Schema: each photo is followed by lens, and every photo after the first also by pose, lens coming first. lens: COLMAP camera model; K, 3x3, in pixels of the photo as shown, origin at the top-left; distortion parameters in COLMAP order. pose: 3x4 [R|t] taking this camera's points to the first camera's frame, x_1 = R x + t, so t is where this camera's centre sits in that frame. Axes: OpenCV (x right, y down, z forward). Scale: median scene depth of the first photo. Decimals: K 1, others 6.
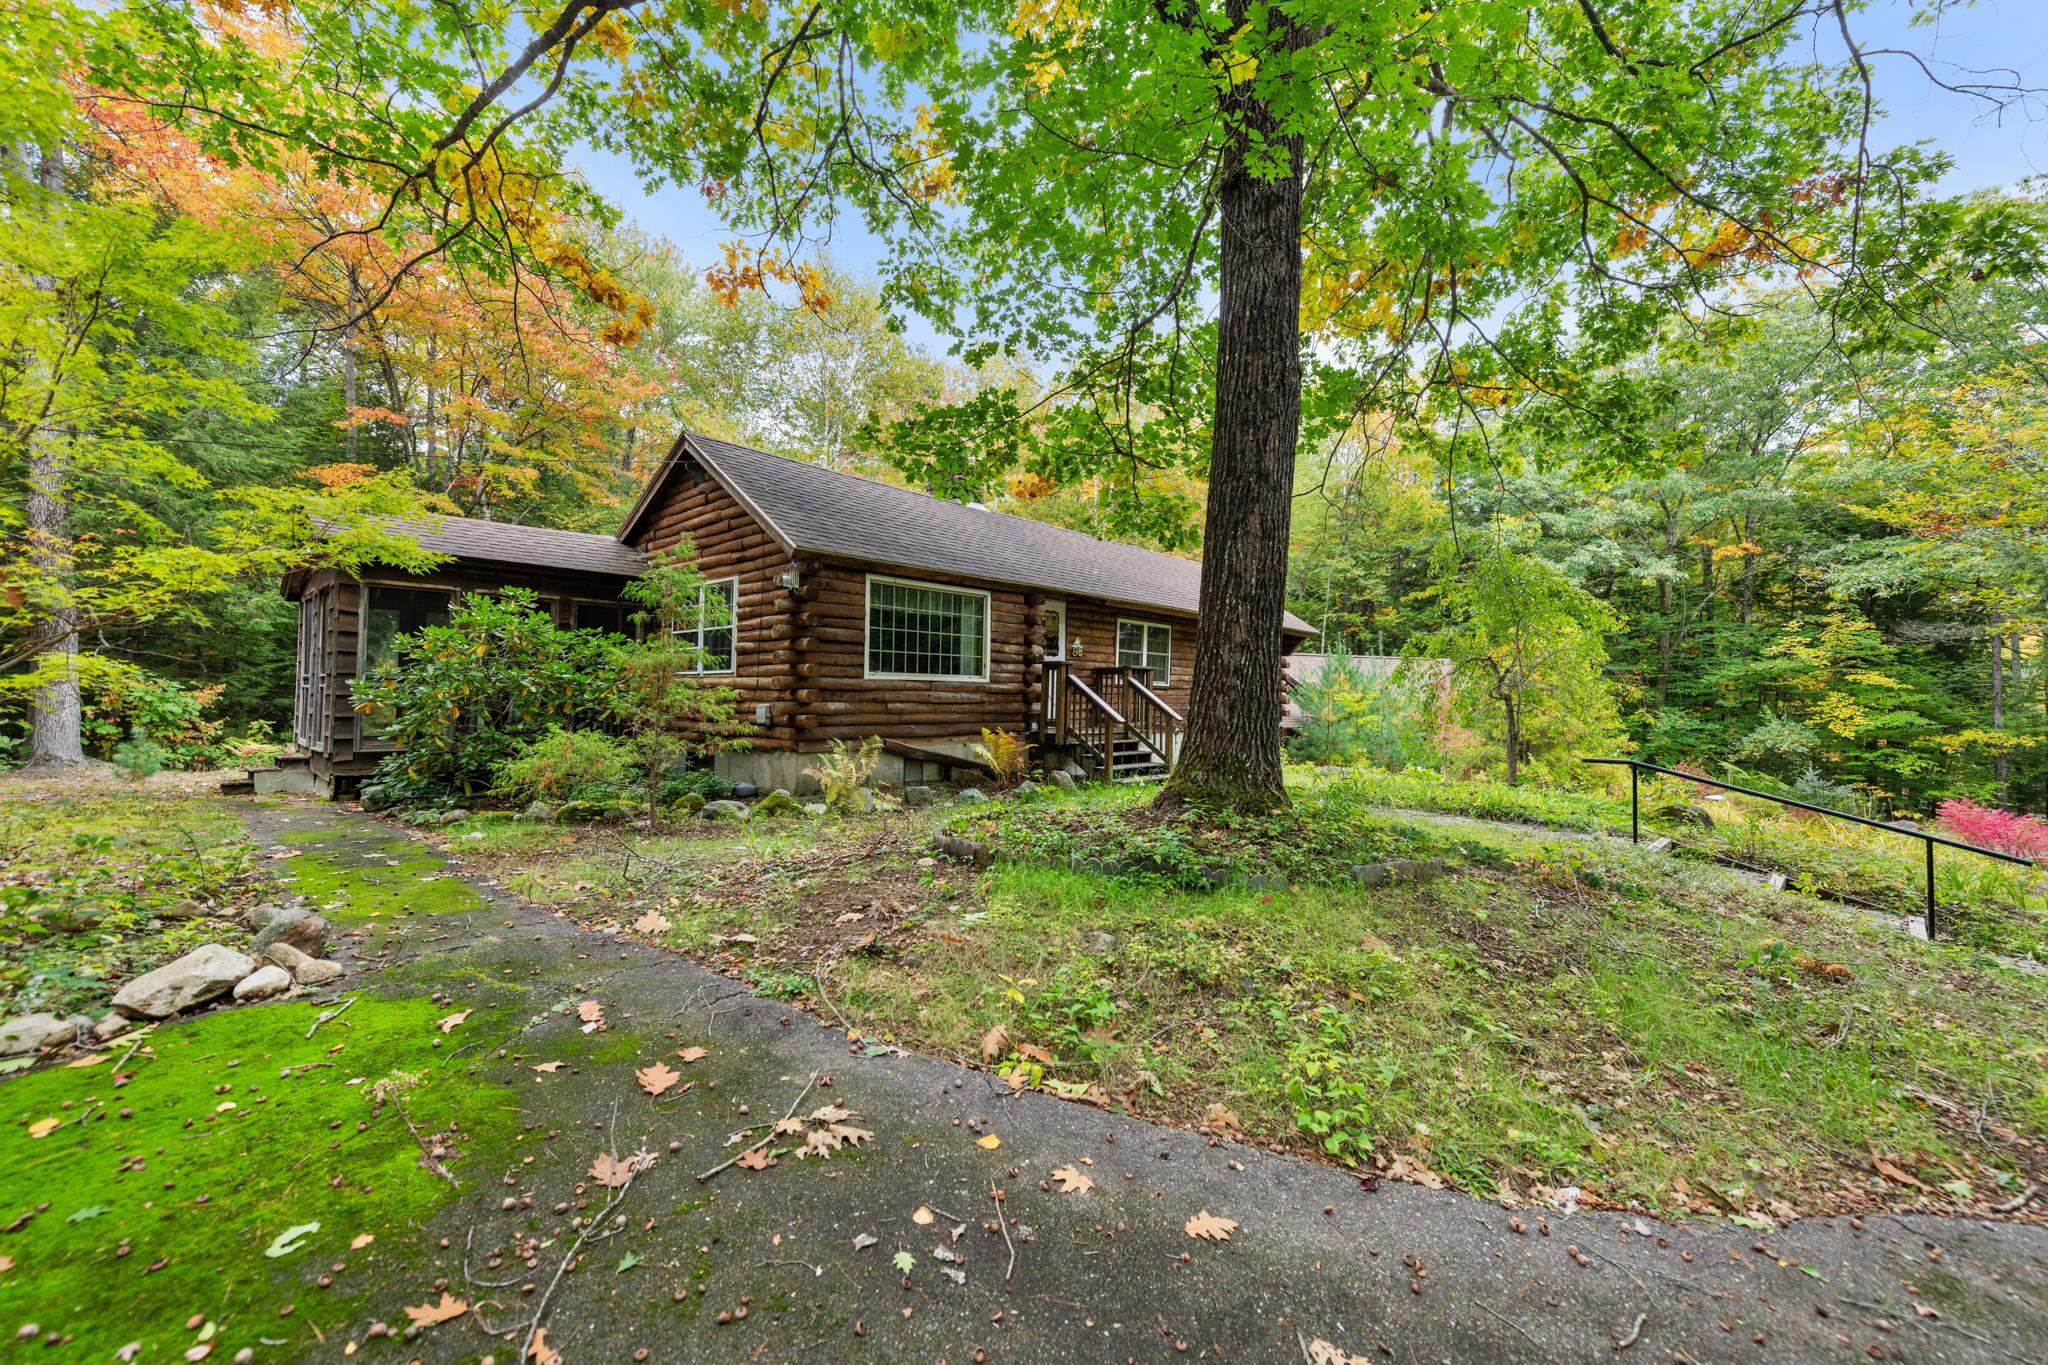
lens RADIAL K [[802.7, 0, 1027.5], [0, 802.7, 685.1], [0, 0, 1]] dist [0.013011, -0.001261]
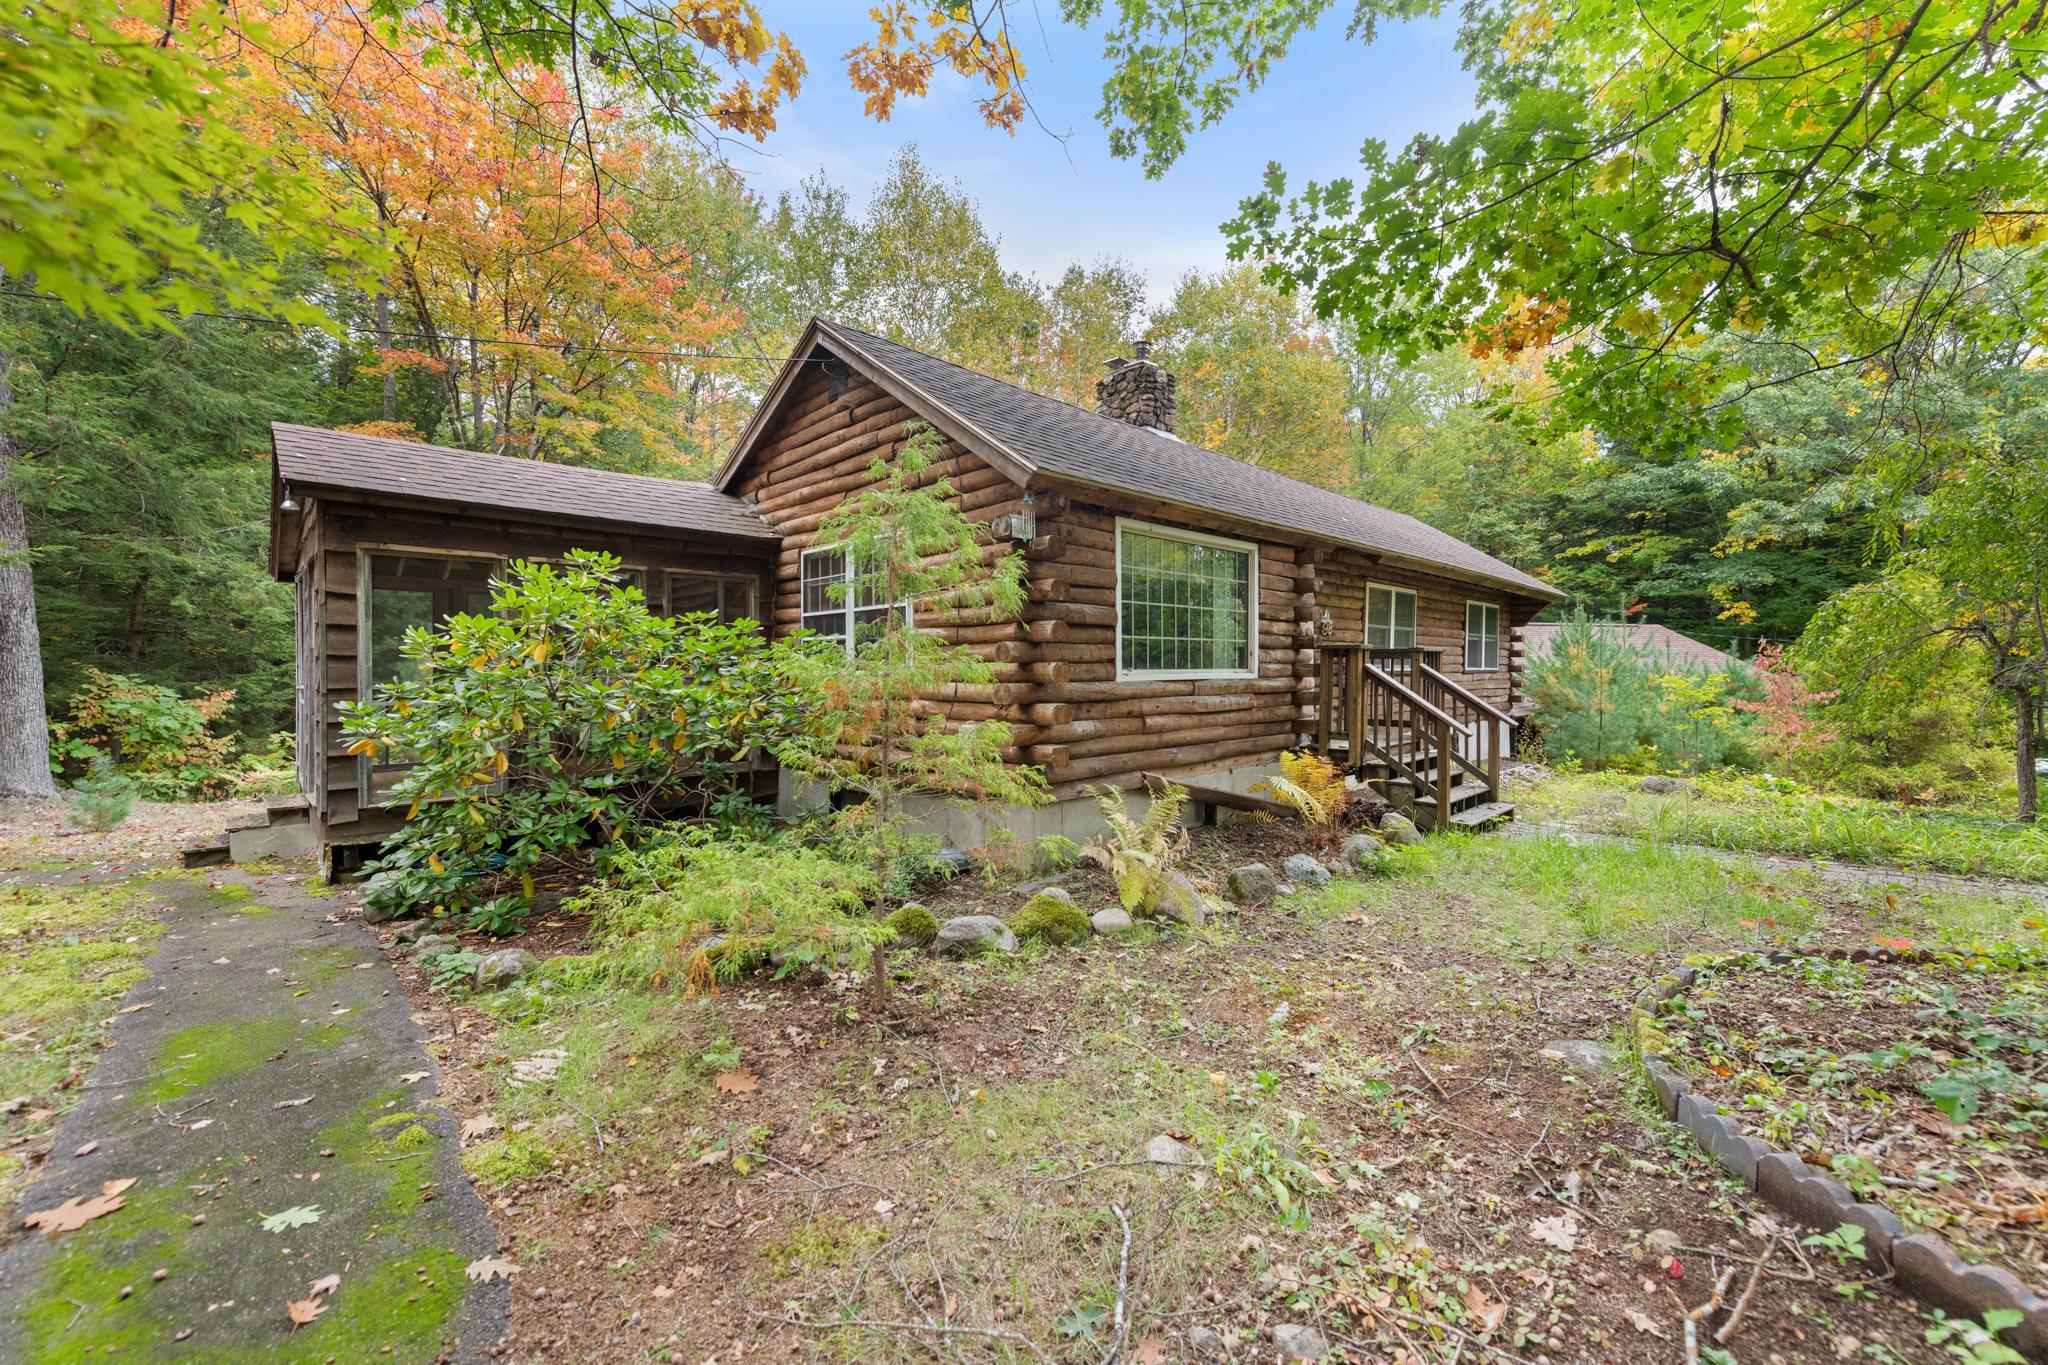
lens RADIAL K [[802.7, 0, 1028.9], [0, 802.7, 685.3], [0, 0, 1]] dist [0.013011, -0.001261]
pose [[0.998422, -0.015624, -0.053944, -0.215844], [0.017510, 0.999245, 0.034674, -0.025737], [0.053361, -0.035564, 0.997942, 0.321827]]
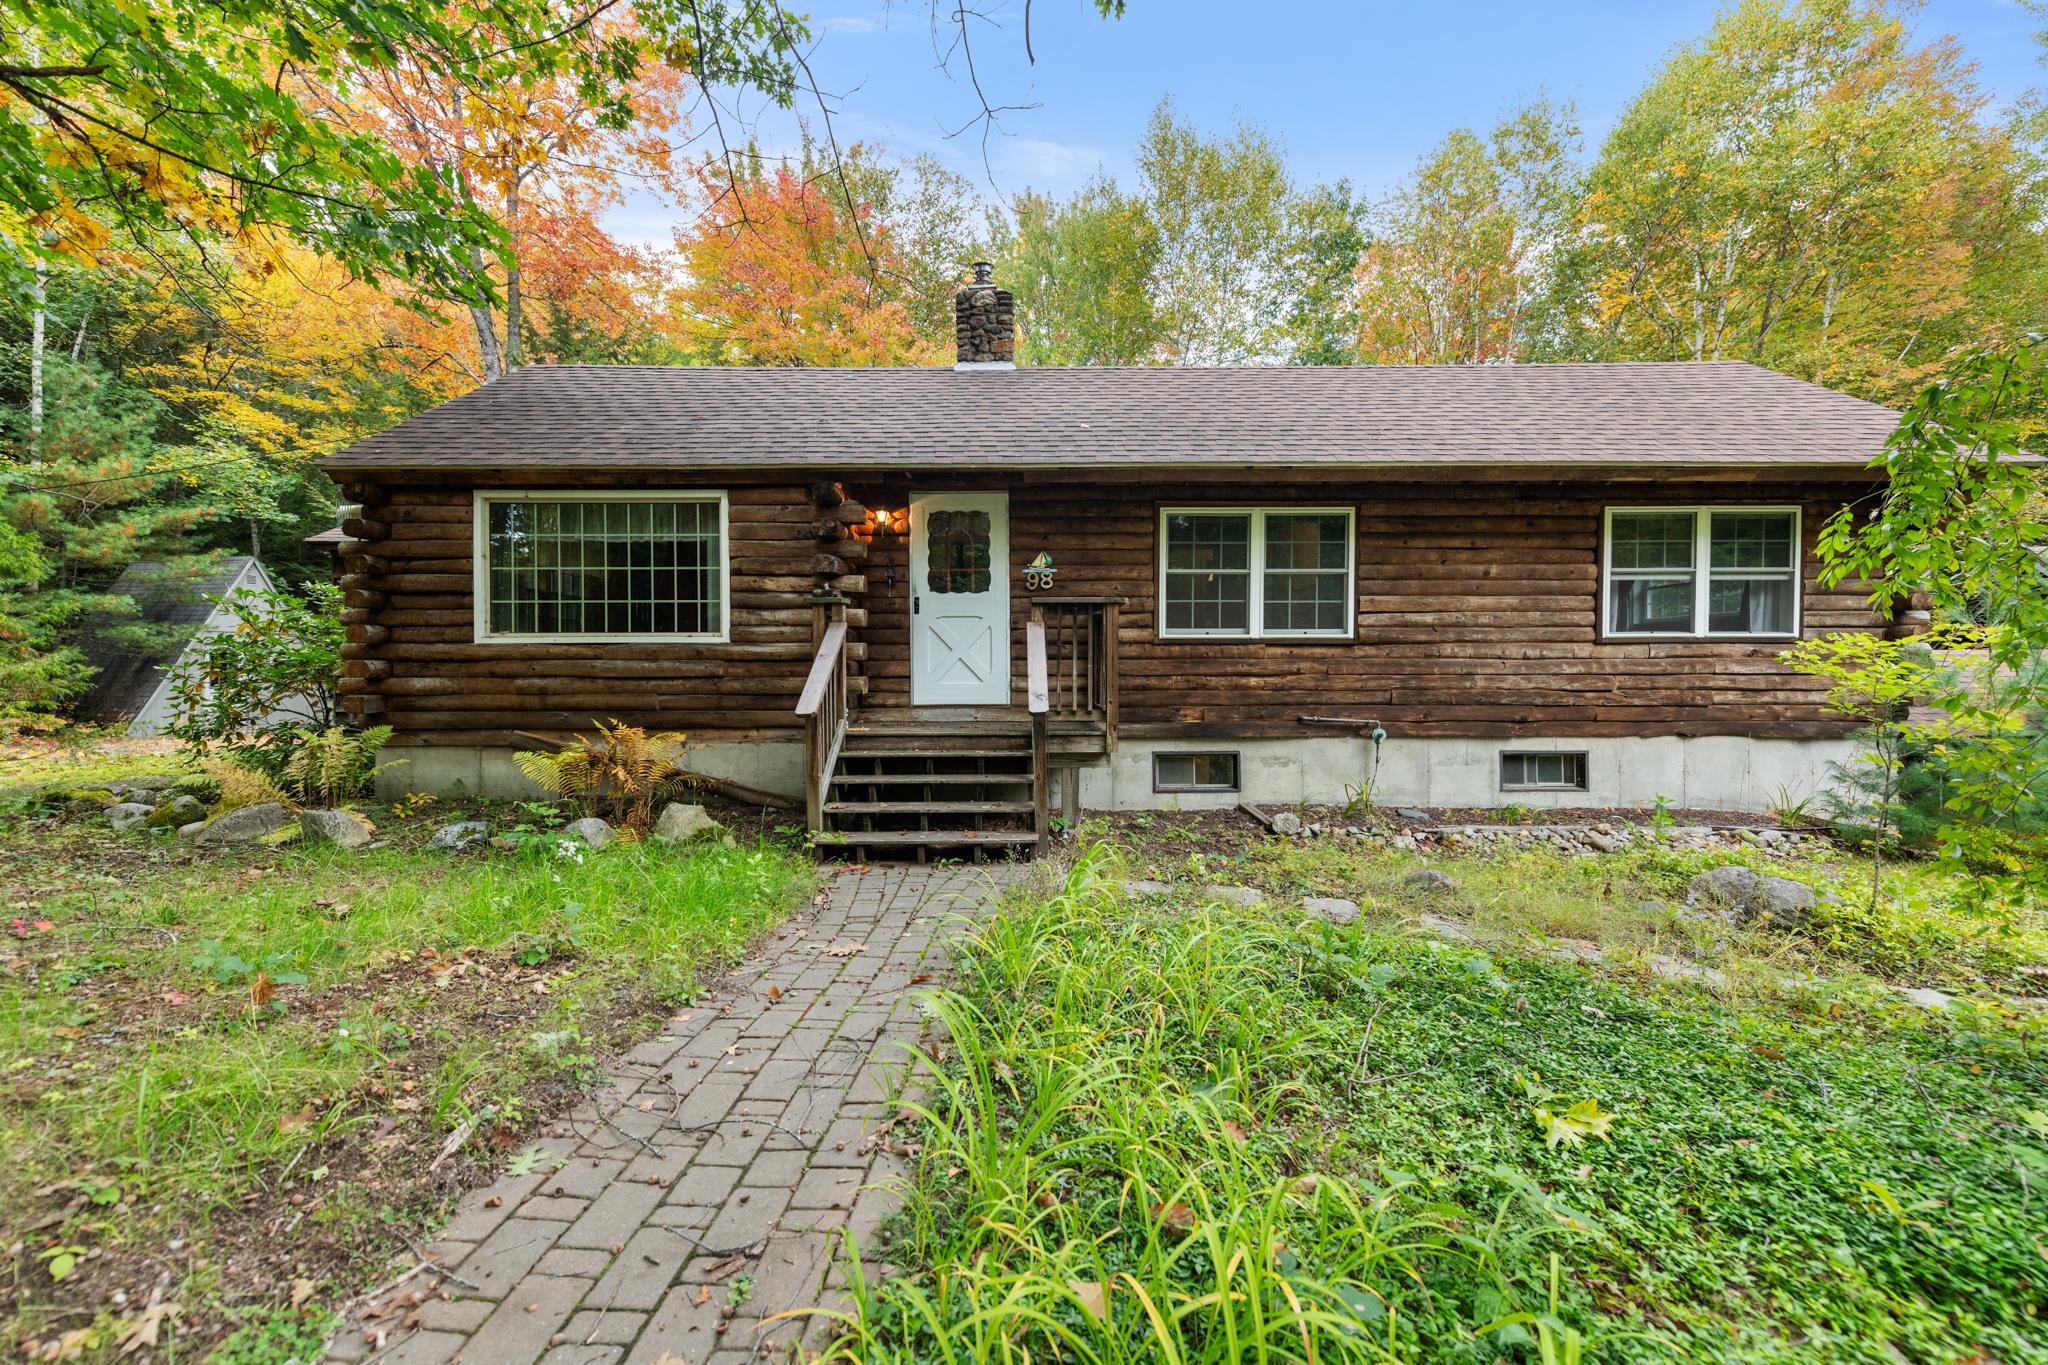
lens RADIAL K [[802.7, 0, 1028.6], [0, 802.7, 674.7], [0, 0, 1]] dist [0.013011, -0.001261]
pose [[0.665504, -0.007510, -0.746357, 0.573130], [0.020129, 0.999766, 0.007889, 0.020968], [0.746123, -0.020274, 0.665499, 0.807261]]
